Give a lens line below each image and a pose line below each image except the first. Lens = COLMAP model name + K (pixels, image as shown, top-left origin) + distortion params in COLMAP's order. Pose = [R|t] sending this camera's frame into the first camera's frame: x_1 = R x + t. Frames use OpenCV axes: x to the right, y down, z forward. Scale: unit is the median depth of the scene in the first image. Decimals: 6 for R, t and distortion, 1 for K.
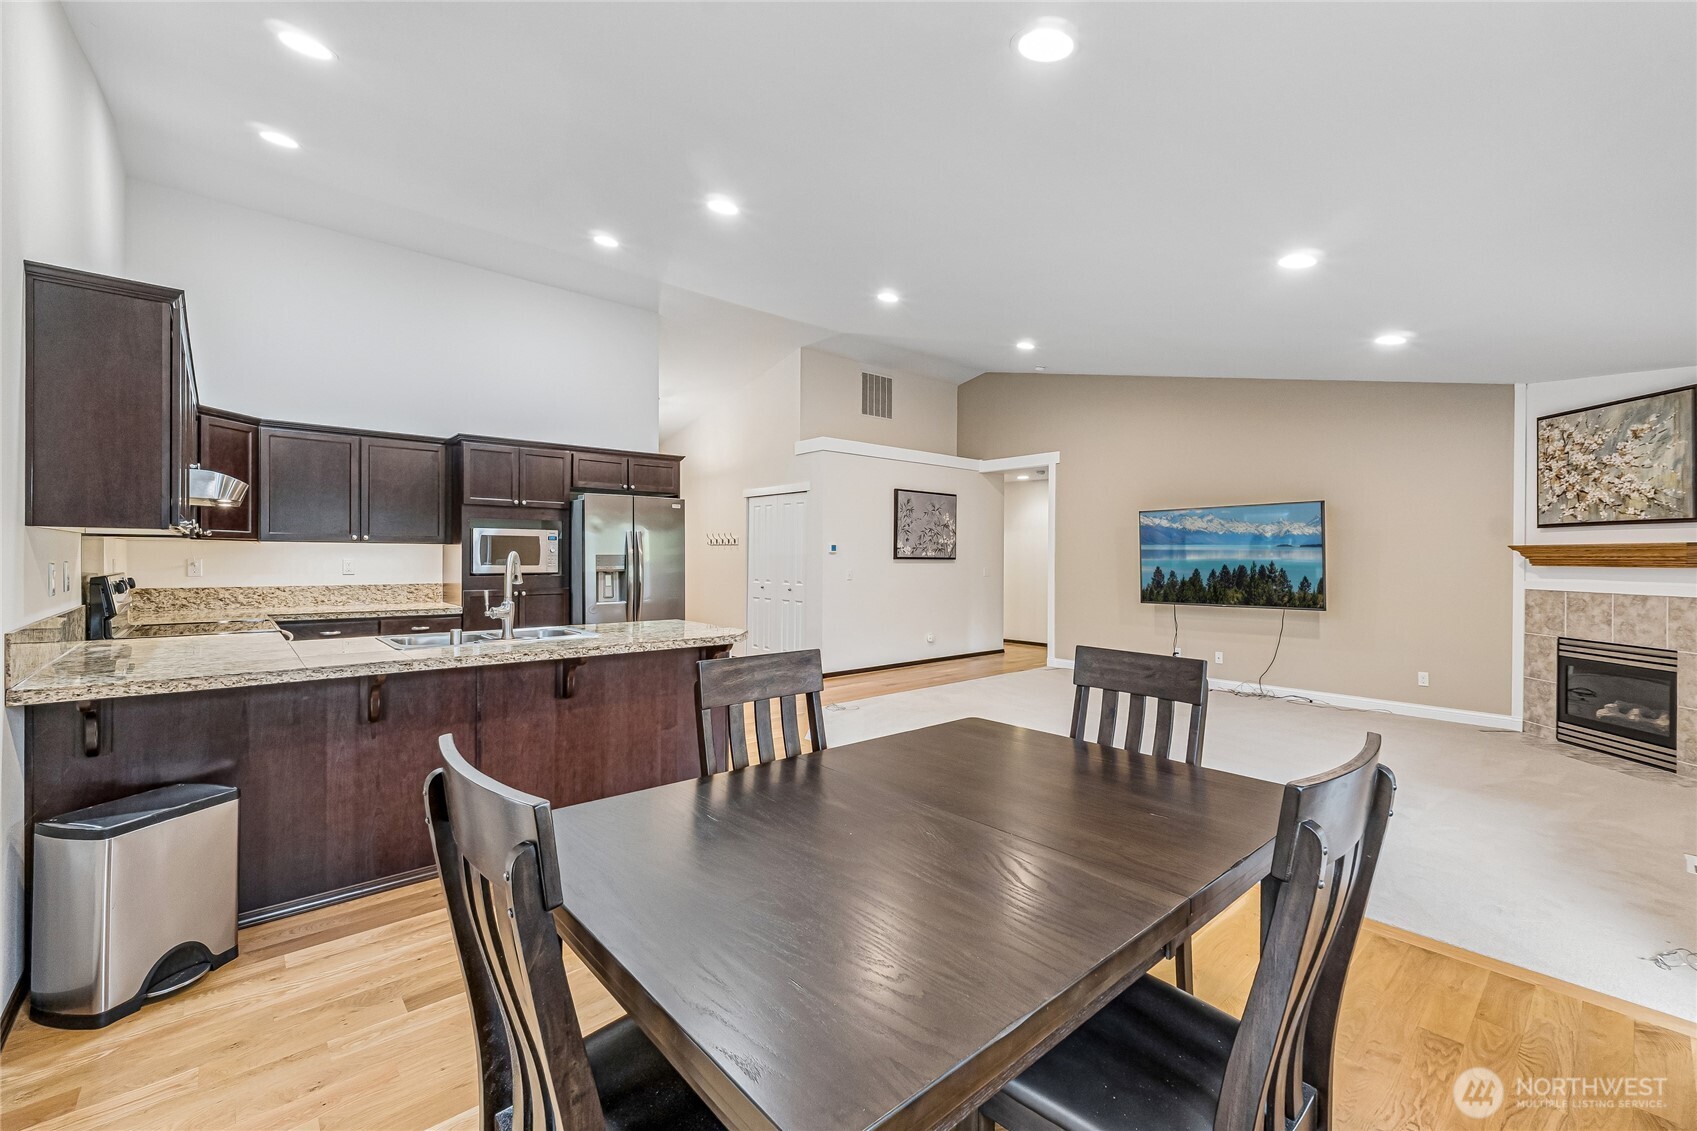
lens RADIAL K [[721.6, 0, 841.3], [0, 721.6, 559.3], [0, 0, 1]] dist [0.003348, -0.000517]
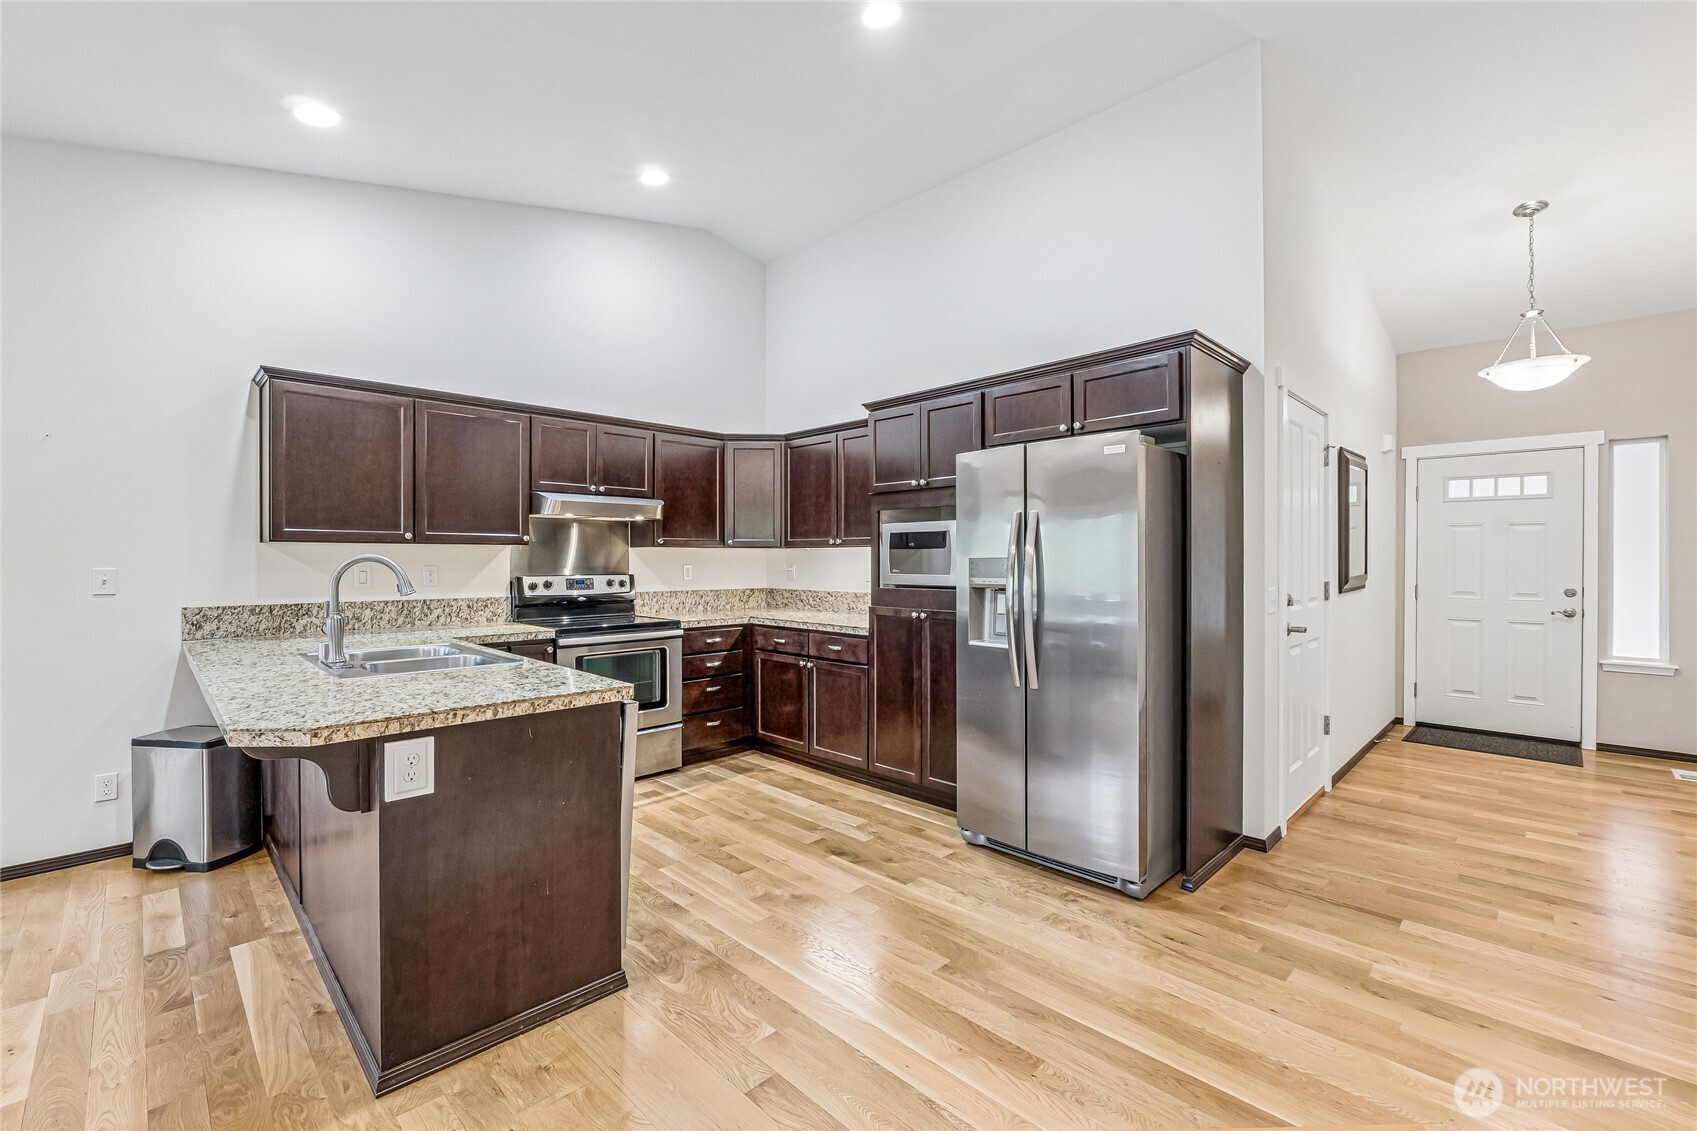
lens RADIAL K [[721.6, 0, 849.0], [0, 721.6, 562.8], [0, 0, 1]] dist [0.003348, -0.000517]
pose [[0.087203, 0.000278, -0.996191, 0.252916], [-0.005552, 0.999985, -0.000207, -0.002354], [0.996175, 0.005549, 0.087203, 0.949357]]
